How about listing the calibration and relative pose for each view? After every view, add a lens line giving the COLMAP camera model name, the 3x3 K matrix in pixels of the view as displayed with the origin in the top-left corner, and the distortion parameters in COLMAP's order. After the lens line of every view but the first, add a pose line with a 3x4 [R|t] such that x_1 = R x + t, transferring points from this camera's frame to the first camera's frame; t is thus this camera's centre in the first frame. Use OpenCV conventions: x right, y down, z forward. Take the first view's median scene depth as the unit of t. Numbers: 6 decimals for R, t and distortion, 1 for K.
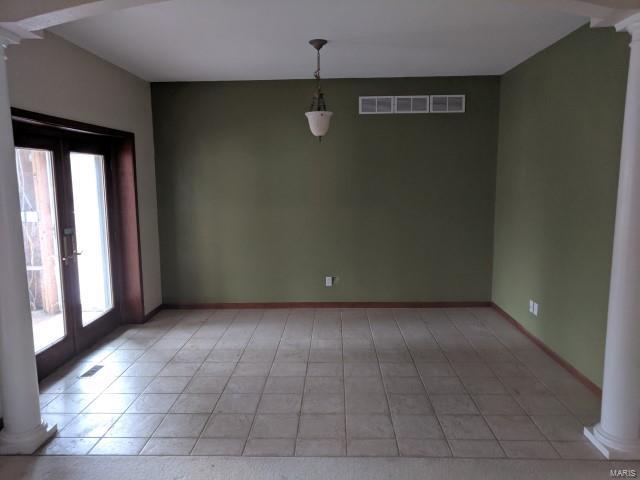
lens RADIAL K [[479.4, 0, 320.4], [0, 479.4, 240.9], [0, 0, 1]] dist [0.007559, 0.013050]
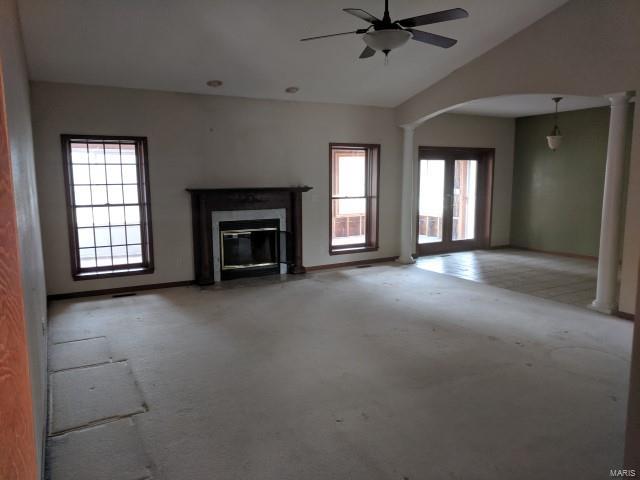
lens RADIAL K [[479.4, 0, 318.1], [0, 479.4, 239.4], [0, 0, 1]] dist [0.007559, 0.013050]
pose [[0.511619, 0.123545, -0.850284, 1.043196], [-0.119497, 0.990222, 0.071976, 0.091495], [0.850862, 0.064782, 0.521380, -0.644448]]
